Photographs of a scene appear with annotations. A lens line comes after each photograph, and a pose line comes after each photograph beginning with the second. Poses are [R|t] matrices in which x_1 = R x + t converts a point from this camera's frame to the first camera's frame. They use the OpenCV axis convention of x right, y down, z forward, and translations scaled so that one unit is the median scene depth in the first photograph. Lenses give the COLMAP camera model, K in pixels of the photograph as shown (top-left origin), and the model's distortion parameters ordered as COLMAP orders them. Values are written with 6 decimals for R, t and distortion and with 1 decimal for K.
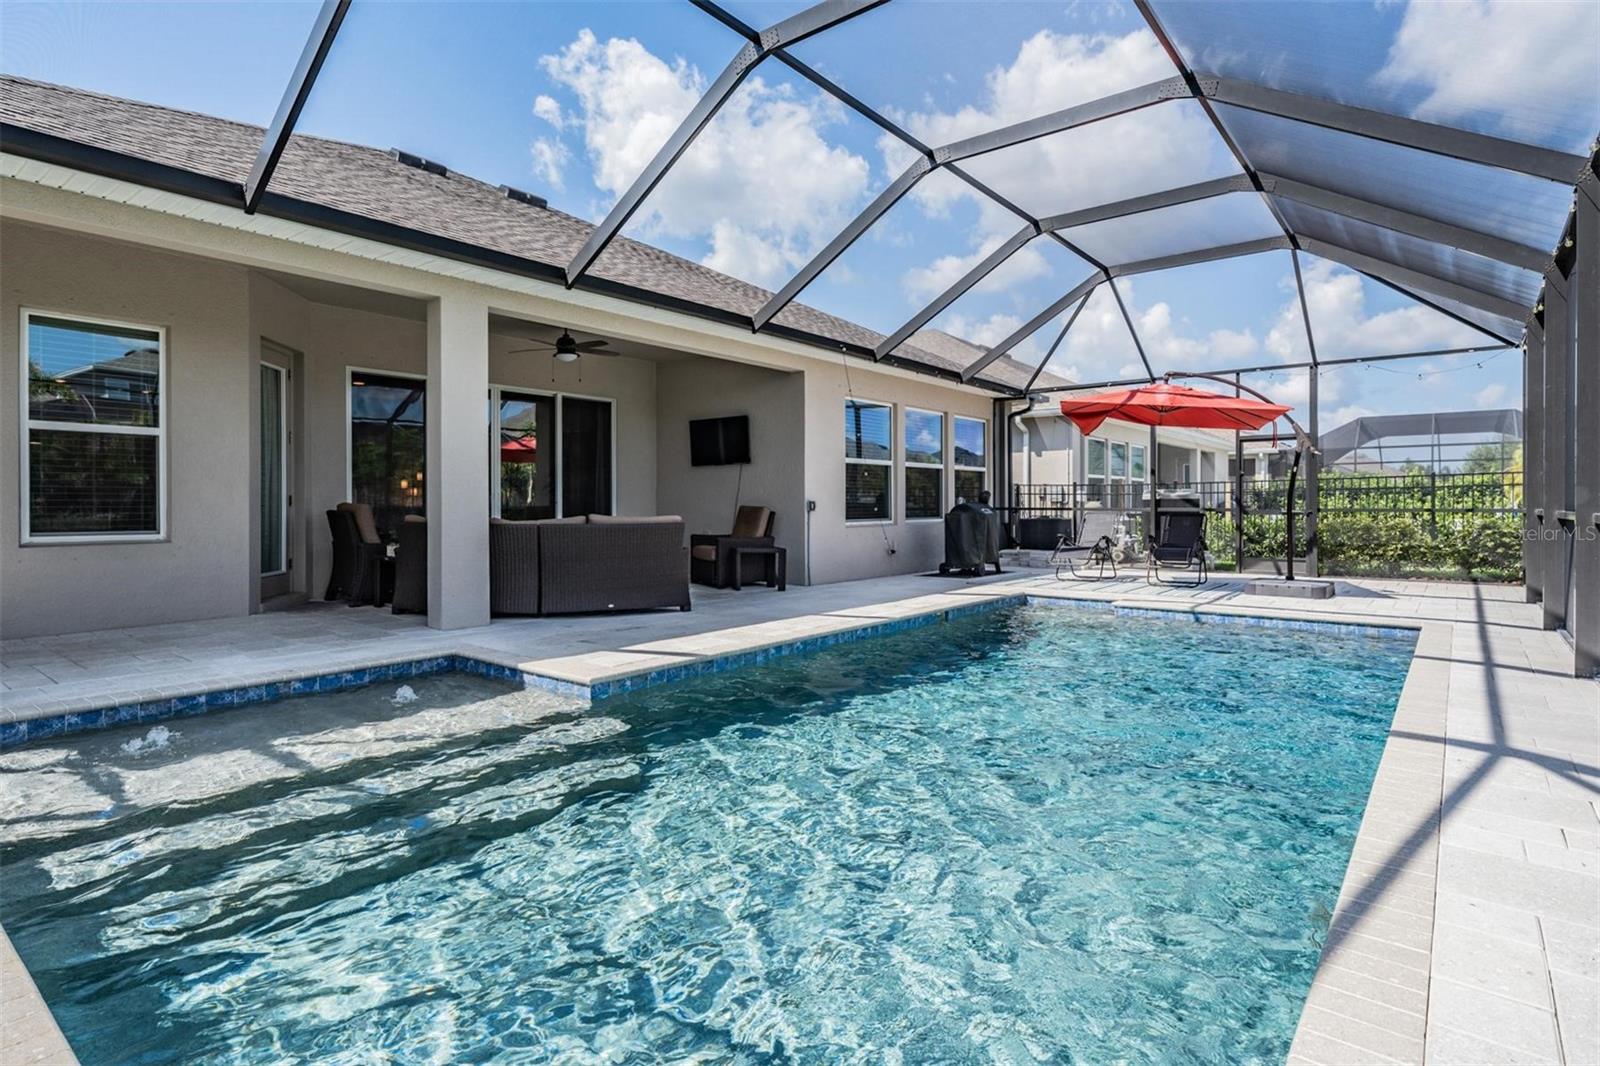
lens RADIAL K [[833.4, 0, 794.0], [0, 833.4, 510.7], [0, 0, 1]] dist [-0.001427, -0.000369]
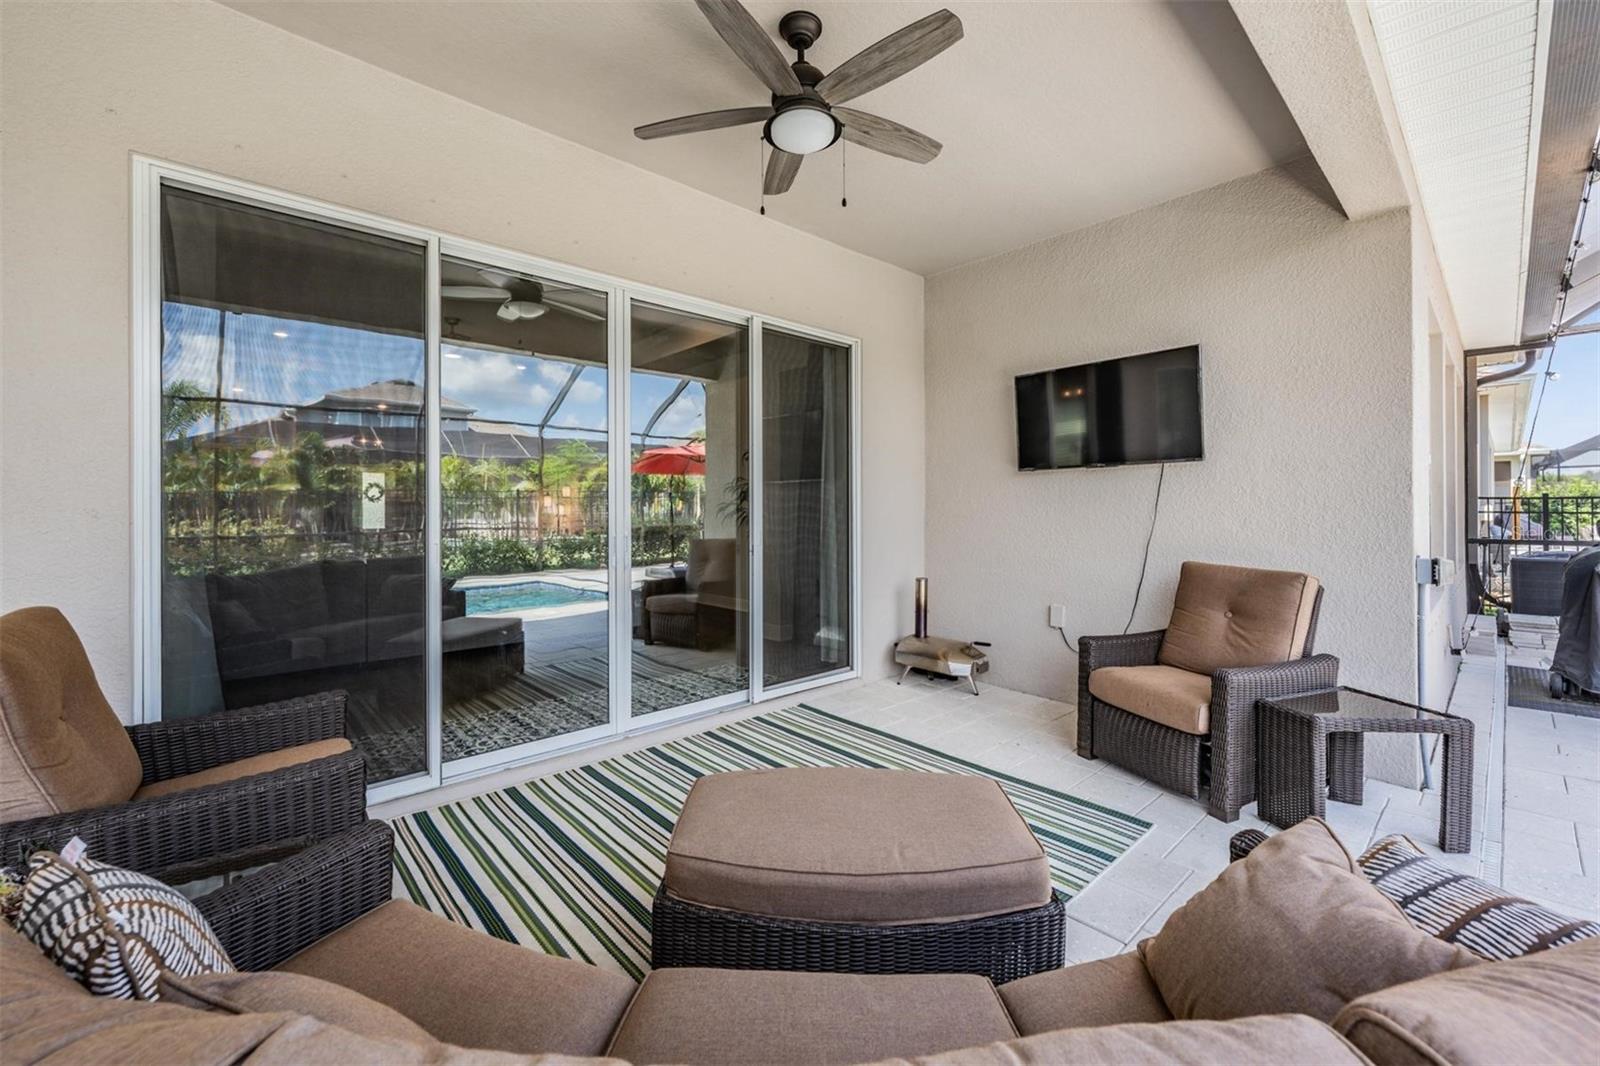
lens RADIAL K [[648.5, 0, 796.0], [0, 648.5, 501.4], [0, 0, 1]] dist [0.000284, 0.000020]
pose [[0.987906, 0.003181, -0.155022, -0.191370], [-0.004729, 0.999943, -0.009619, -0.029634], [0.154982, 0.010236, 0.987864, 0.600368]]
